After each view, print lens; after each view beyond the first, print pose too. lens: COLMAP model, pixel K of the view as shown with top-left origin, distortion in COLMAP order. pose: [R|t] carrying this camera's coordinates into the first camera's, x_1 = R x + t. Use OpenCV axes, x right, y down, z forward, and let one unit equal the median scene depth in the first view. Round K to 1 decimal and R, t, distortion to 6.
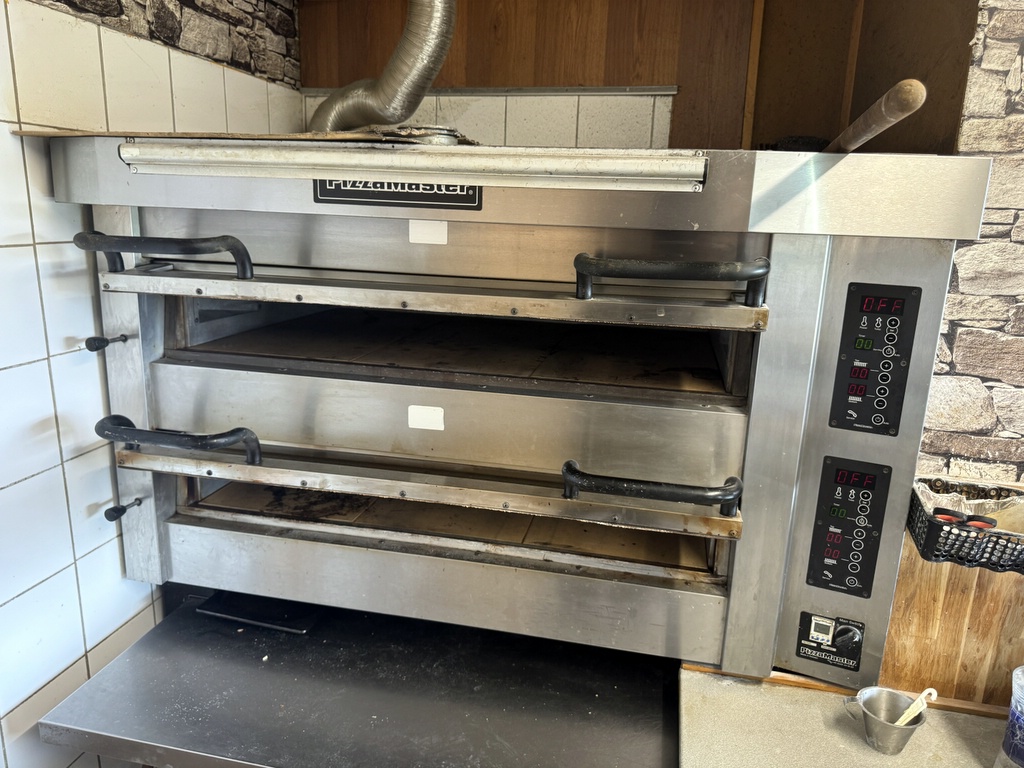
lens RADIAL K [[736.2, 0, 506.6], [0, 736.2, 388.3], [0, 0, 1]] dist [0.027741, -0.041556]
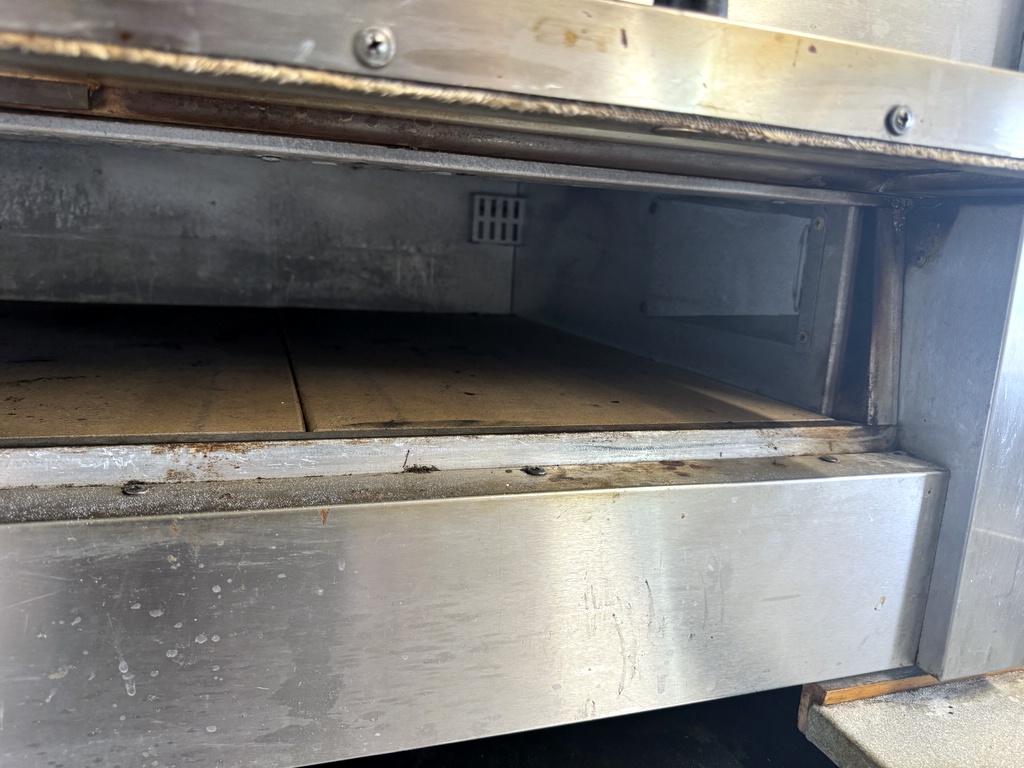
lens RADIAL K [[736.2, 0, 511.9], [0, 736.2, 378.1], [0, 0, 1]] dist [0.027741, -0.041556]
pose [[0.866736, -0.075215, 0.493063, -0.054052], [0.099060, 0.994830, -0.022375, 0.227208], [-0.488831, 0.068236, 0.869706, 0.798672]]
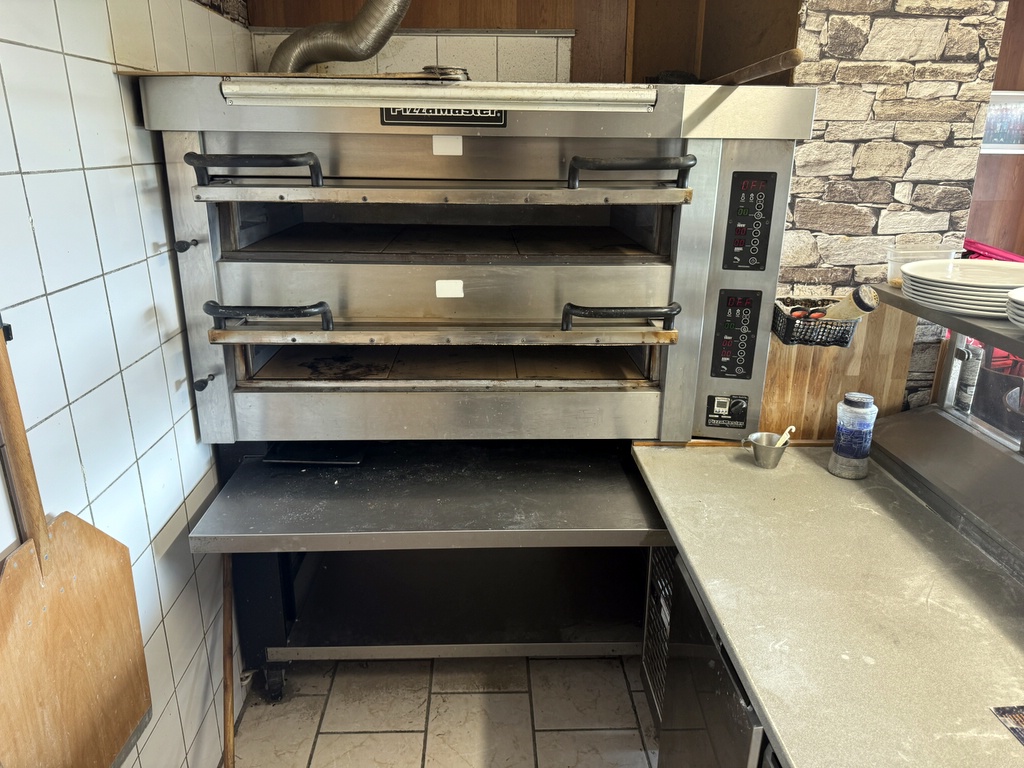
lens RADIAL K [[736.2, 0, 506.1], [0, 736.2, 388.3], [0, 0, 1]] dist [0.027741, -0.041556]
pose [[0.968520, -0.100535, 0.227730, -0.351014], [0.080505, 0.992157, 0.095620, 0.107471], [-0.235557, -0.074276, 0.969018, -0.373081]]
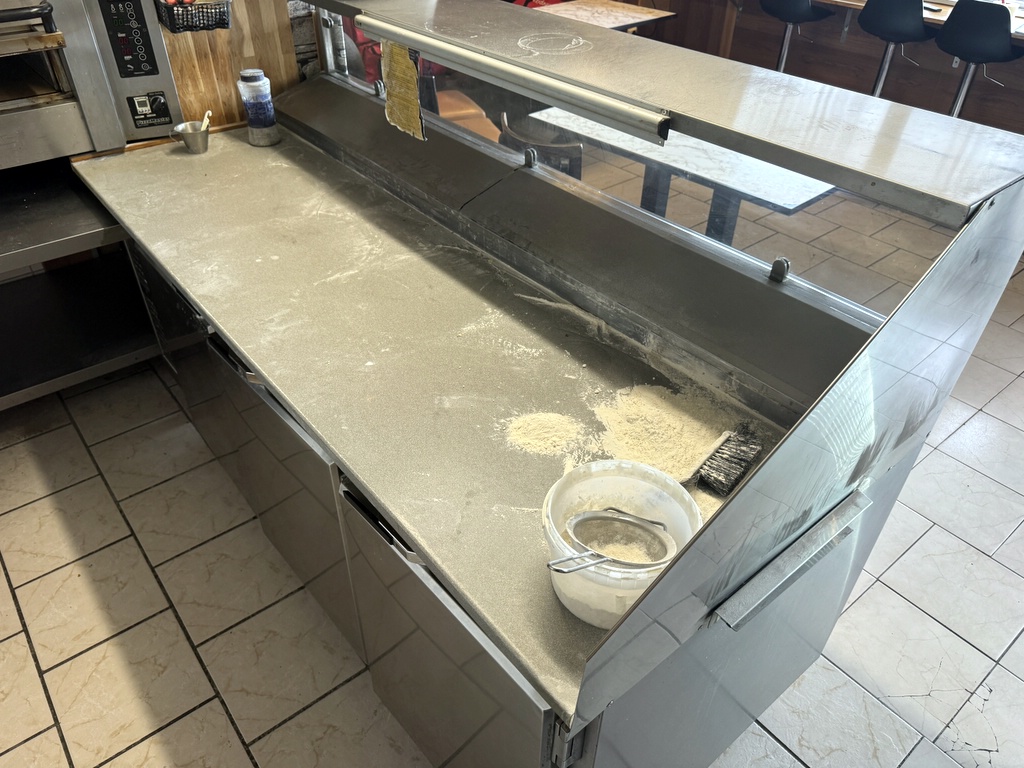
lens RADIAL K [[736.2, 0, 515.6], [0, 736.2, 396.9], [0, 0, 1]] dist [0.027741, -0.041556]
pose [[0.618611, -0.503732, 0.602972, -0.381237], [0.192016, 0.841091, 0.505664, 0.198133], [-0.761873, -0.197029, 0.617032, -0.779305]]
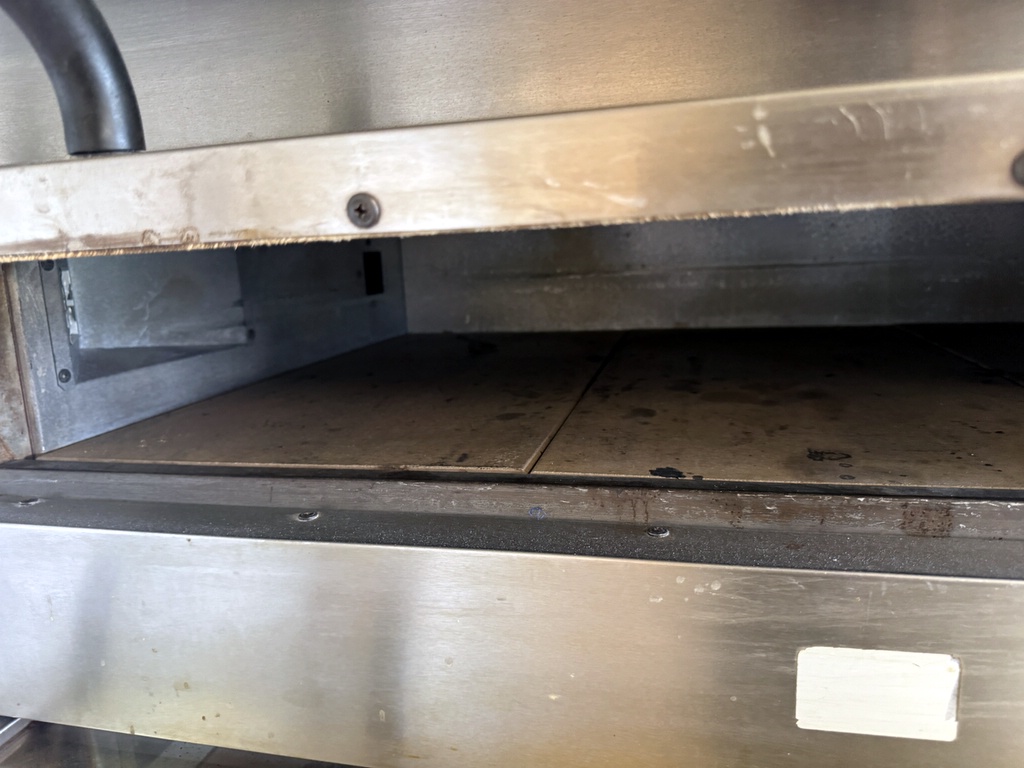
lens RADIAL K [[736.2, 0, 485.4], [0, 736.2, 387.2], [0, 0, 1]] dist [0.027741, -0.041556]
pose [[0.995221, -0.075629, -0.061777, -0.228234], [0.072429, 0.995991, -0.052494, -0.062354], [0.065499, 0.047769, 0.996709, 0.768156]]
